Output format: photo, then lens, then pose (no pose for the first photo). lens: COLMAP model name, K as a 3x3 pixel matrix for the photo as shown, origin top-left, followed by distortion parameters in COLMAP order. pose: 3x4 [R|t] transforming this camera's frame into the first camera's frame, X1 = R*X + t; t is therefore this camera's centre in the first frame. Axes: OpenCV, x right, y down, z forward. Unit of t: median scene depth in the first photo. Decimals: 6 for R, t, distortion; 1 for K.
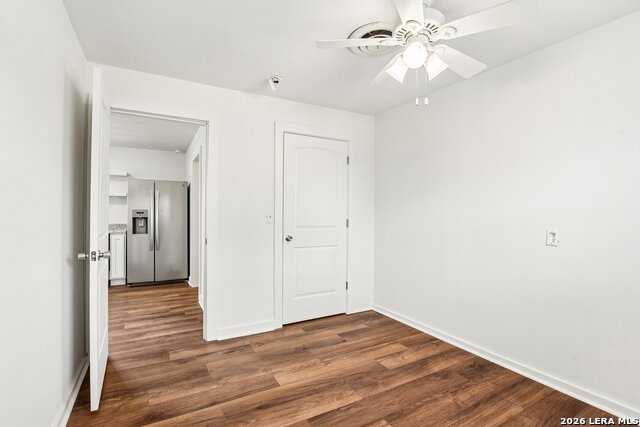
lens RADIAL K [[312.3, 0, 319.3], [0, 312.3, 213.1], [0, 0, 1]] dist [-0.009307, -0.008682]
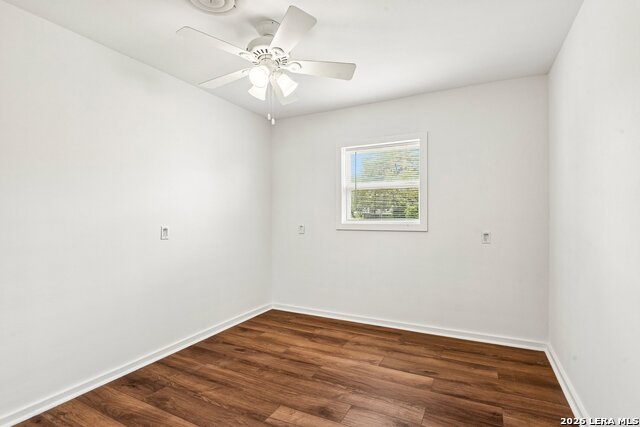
lens RADIAL K [[312.3, 0, 318.4], [0, 312.3, 212.8], [0, 0, 1]] dist [-0.009307, -0.008682]
pose [[-0.563259, -0.000904, 0.826280, -0.601195], [0.003999, 0.999985, 0.003820, -0.001238], [-0.826271, 0.005456, -0.563247, 1.203716]]
